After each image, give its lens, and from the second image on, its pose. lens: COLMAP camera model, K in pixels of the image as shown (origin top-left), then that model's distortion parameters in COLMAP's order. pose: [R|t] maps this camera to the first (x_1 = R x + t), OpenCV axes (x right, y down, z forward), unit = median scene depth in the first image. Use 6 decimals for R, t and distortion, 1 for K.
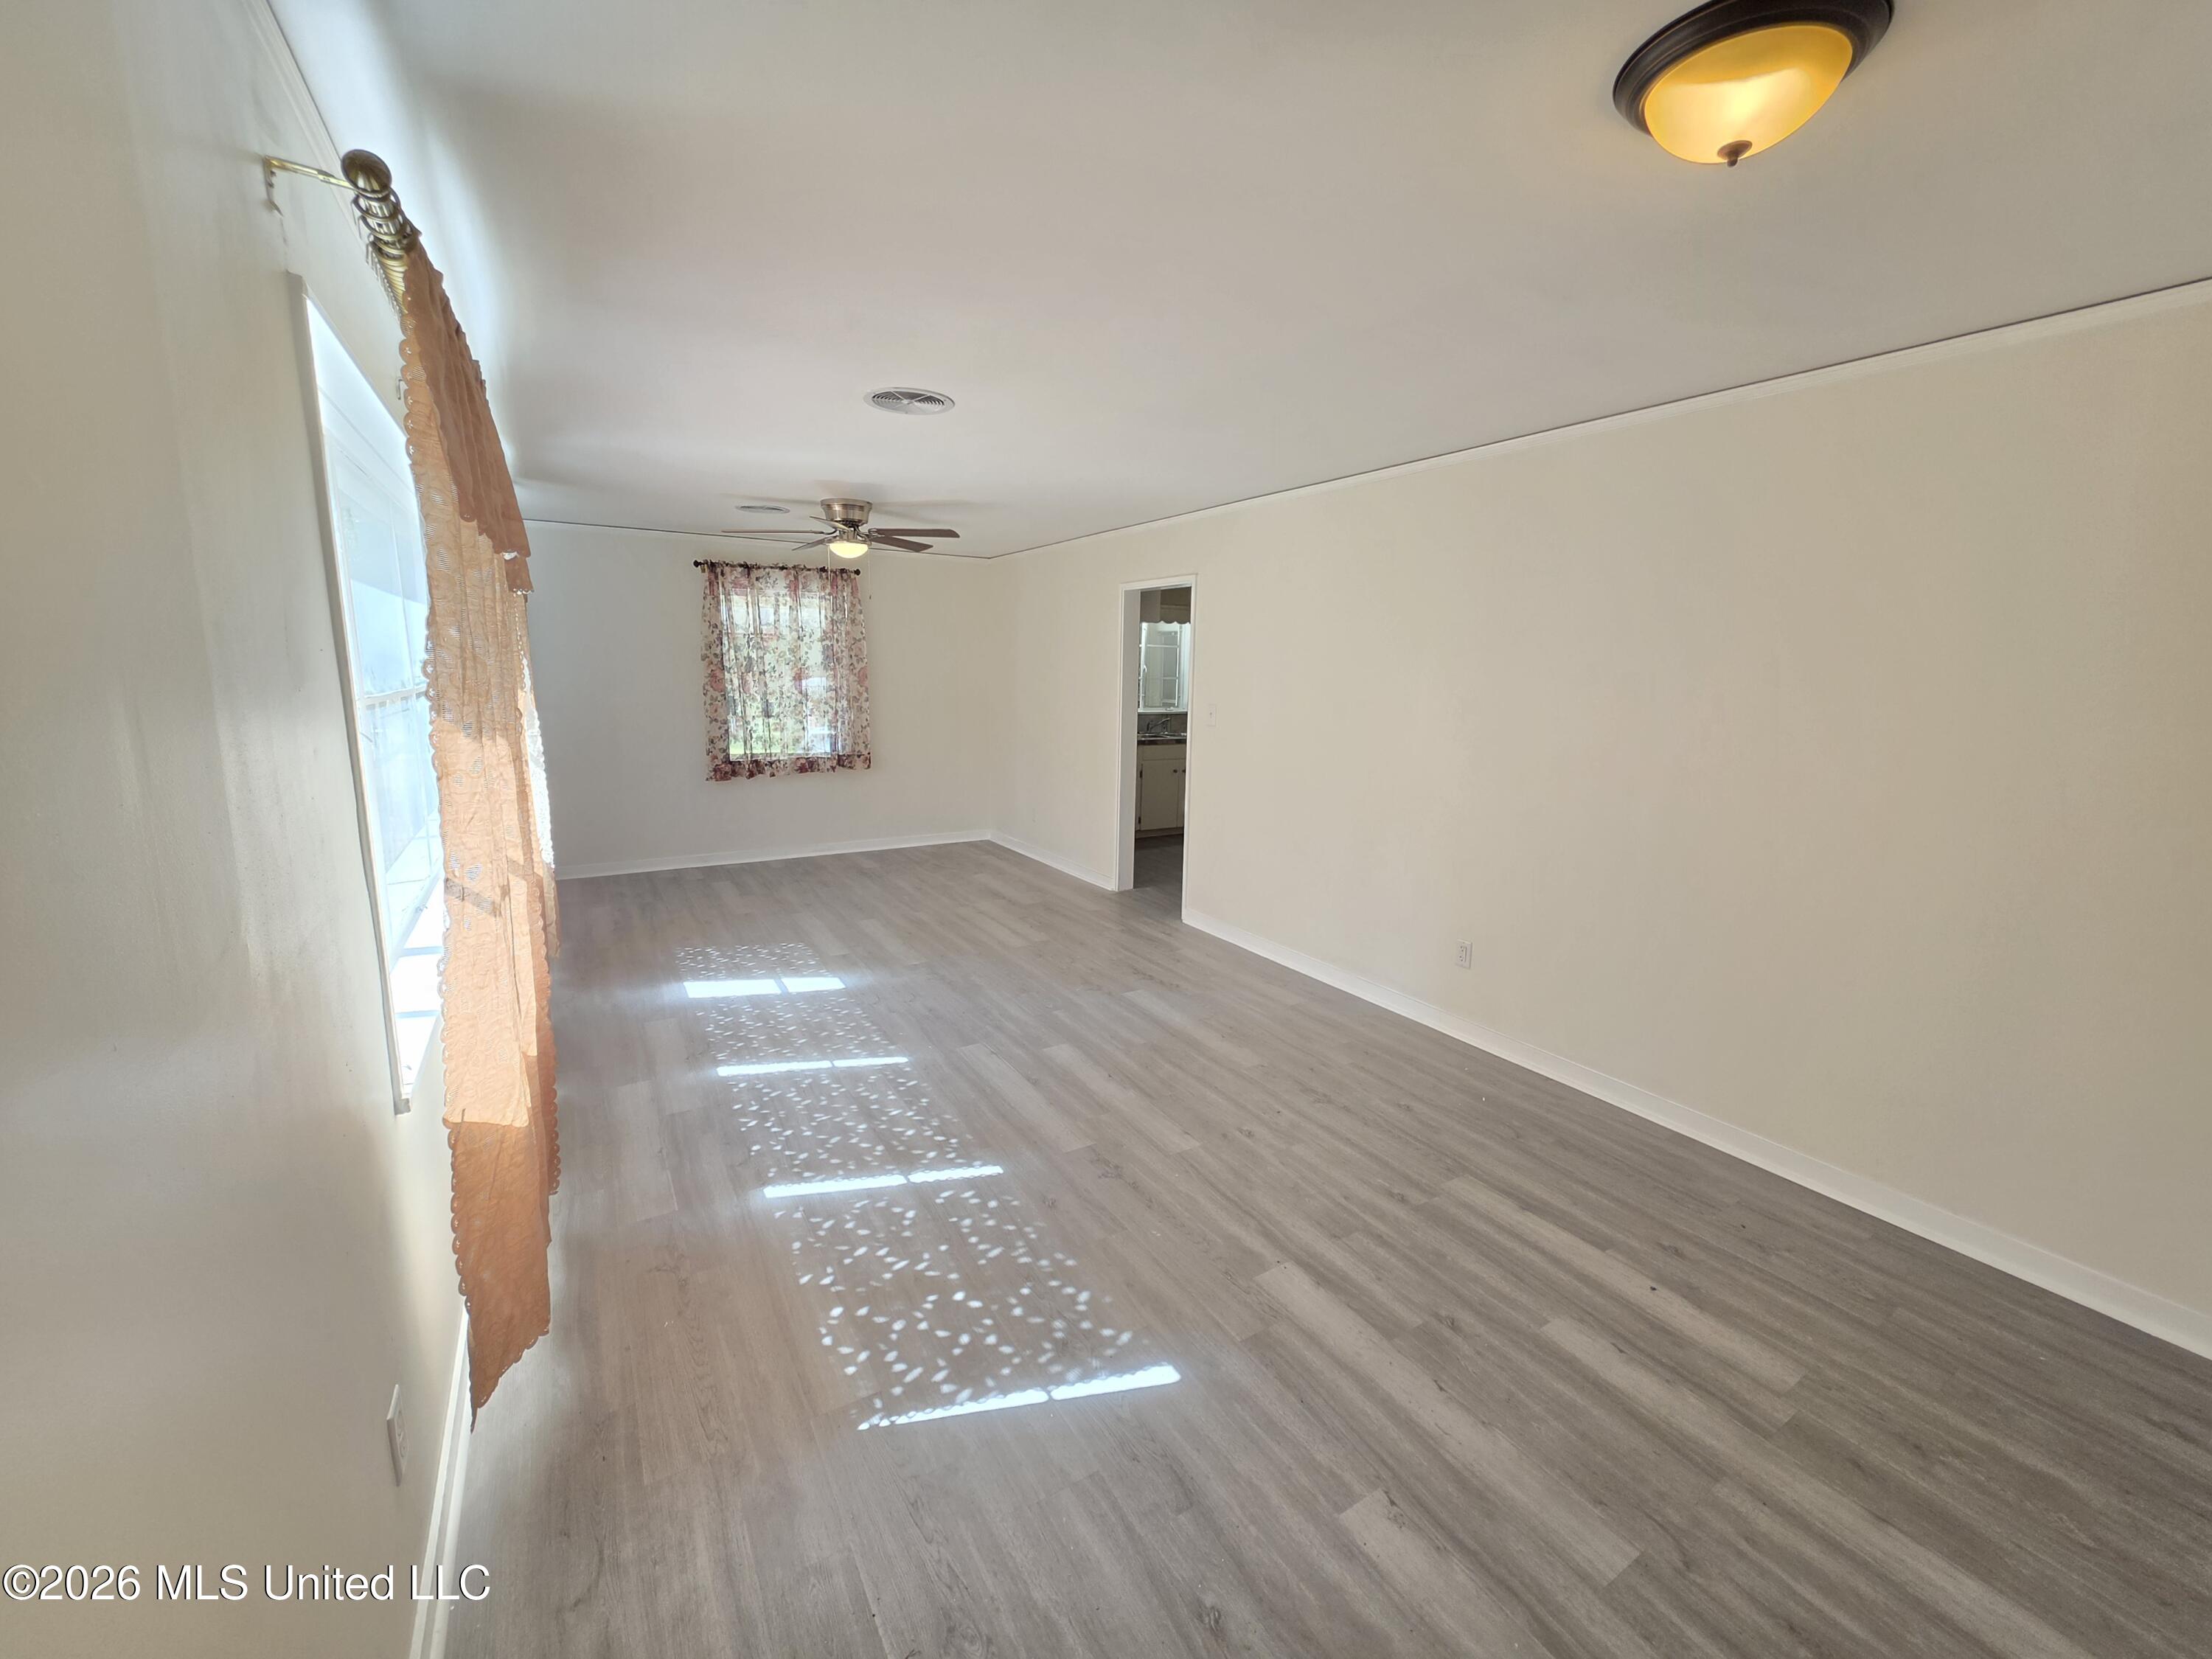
lens RADIAL K [[896.4, 0, 1105.8], [0, 896.4, 831.6], [0, 0, 1]] dist [0.020637, 0.000304]
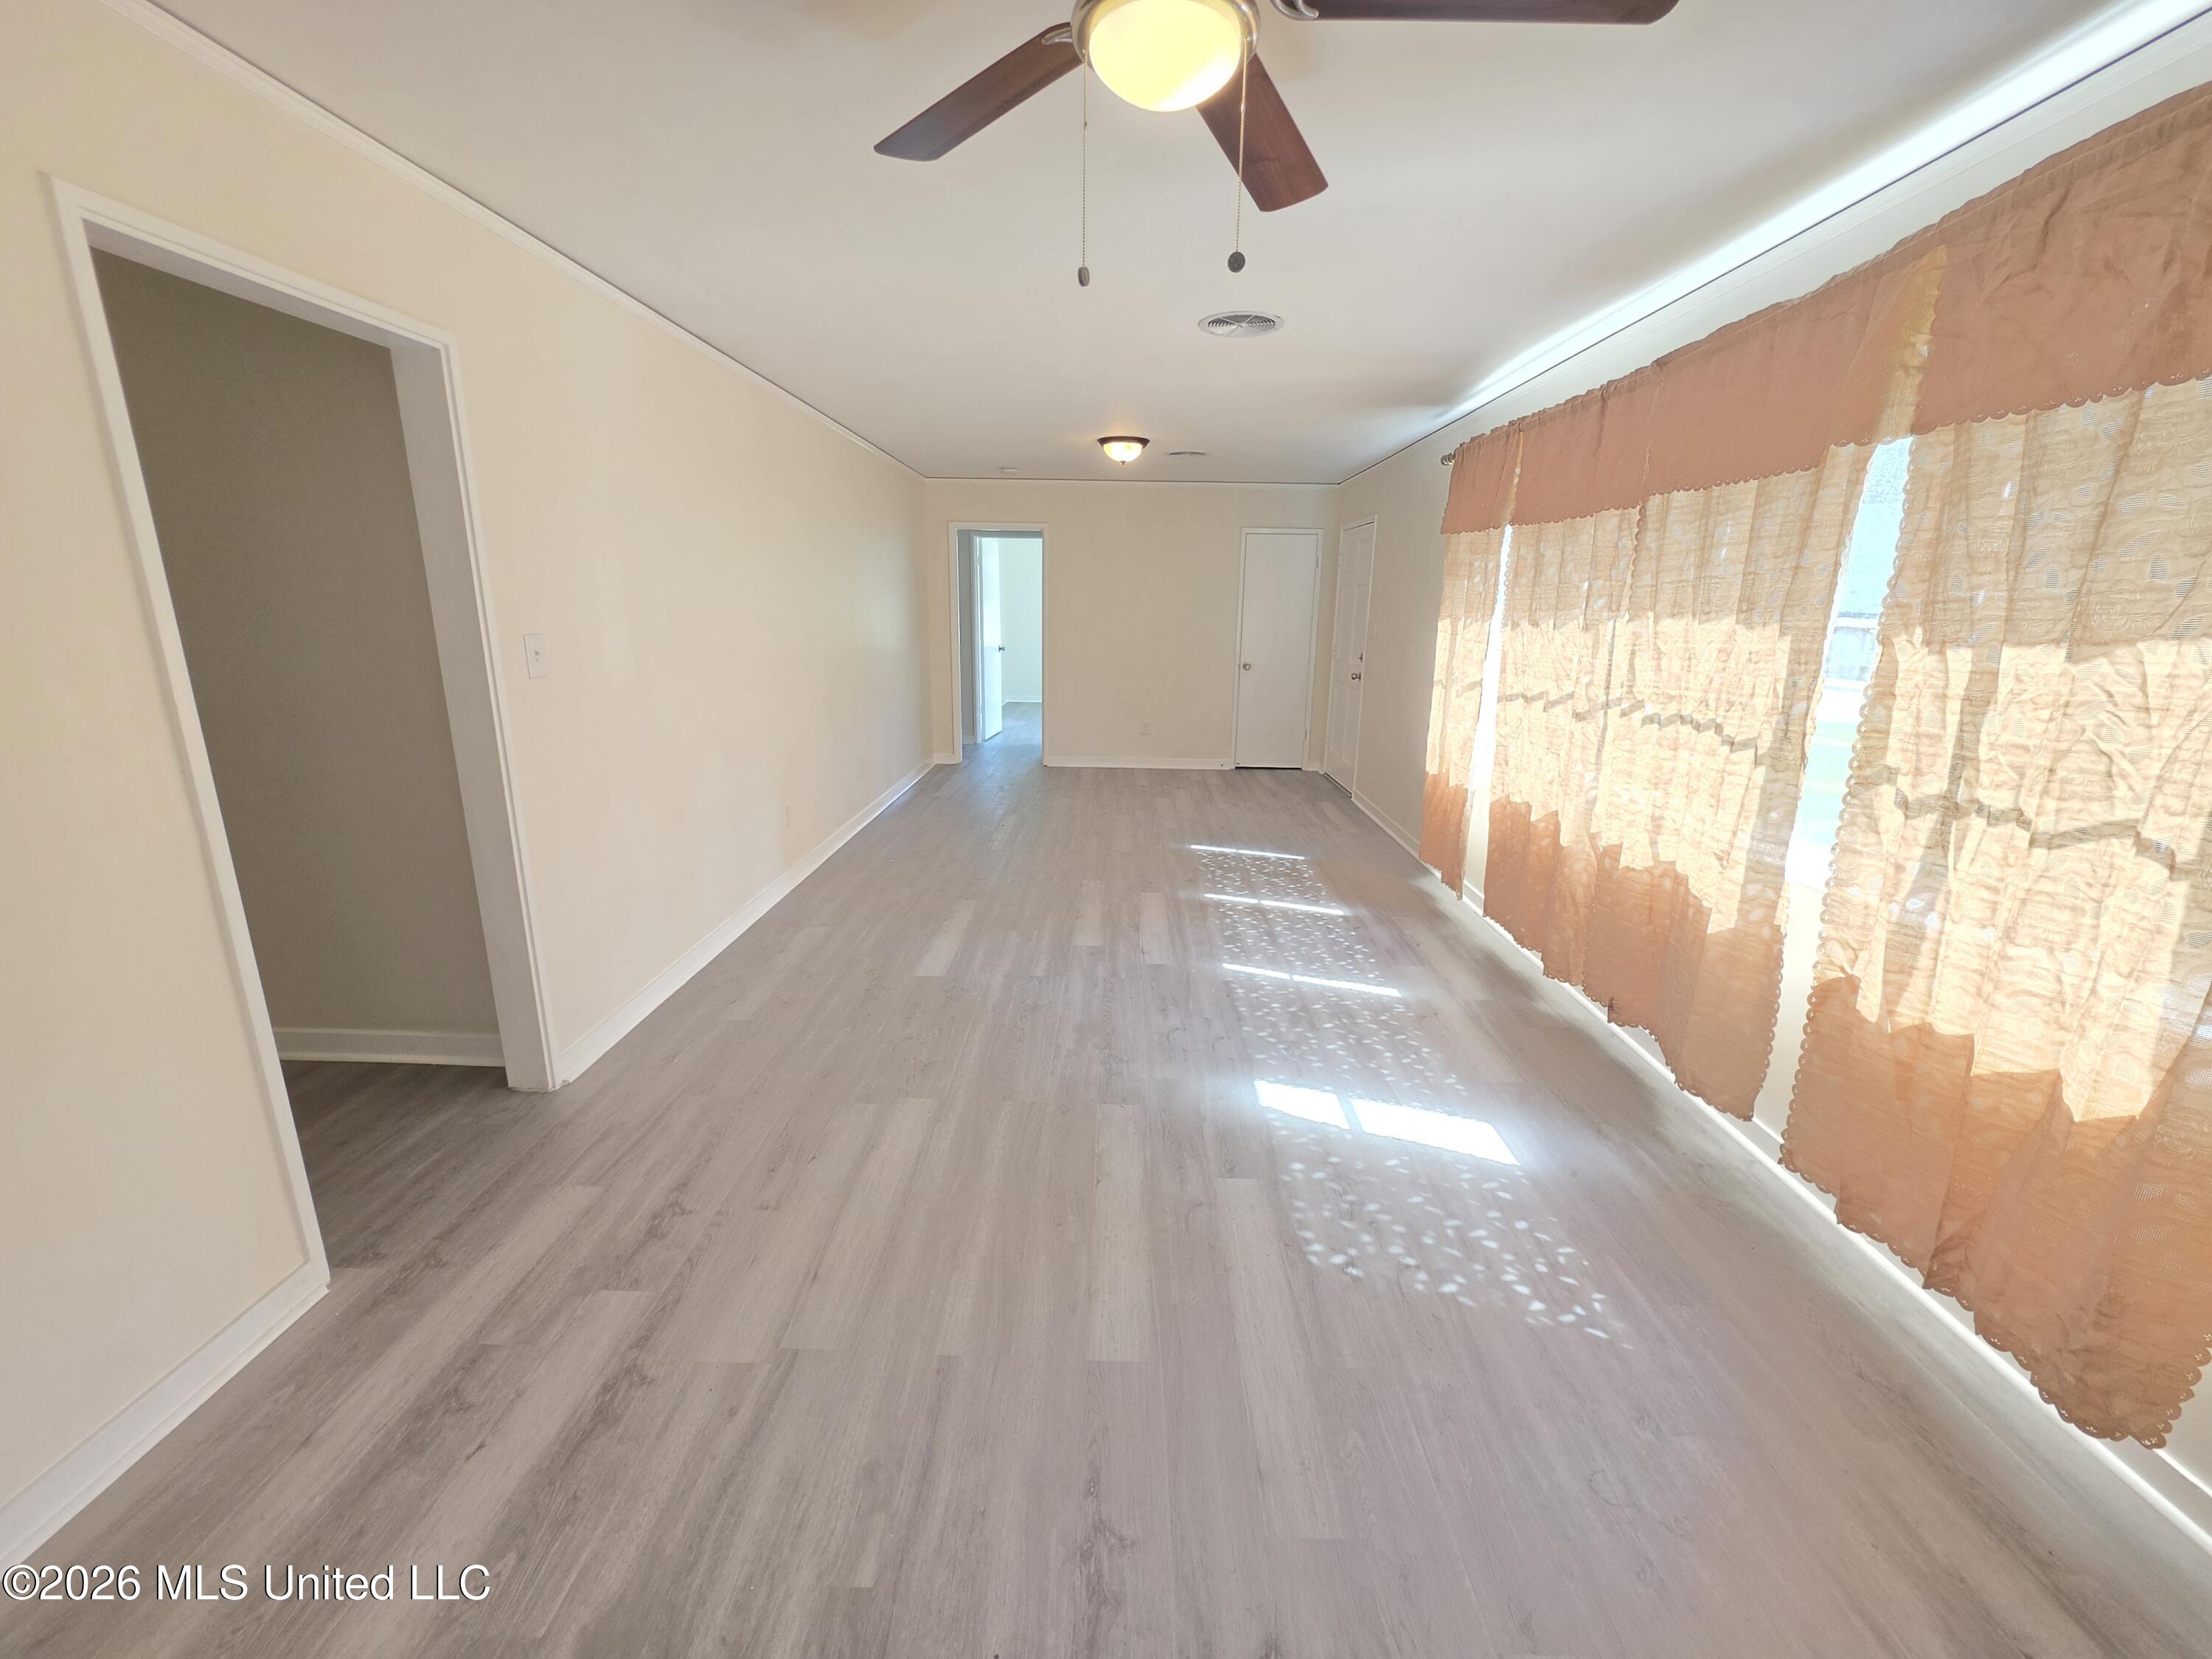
lens RADIAL K [[896.4, 0, 1101.5], [0, 896.4, 817.4], [0, 0, 1]] dist [0.020637, 0.000304]
pose [[-0.843857, -0.156433, 0.513258, -0.586473], [0.066851, 0.918453, 0.389841, -0.308726], [-0.532387, 0.363282, -0.764585, 1.734052]]
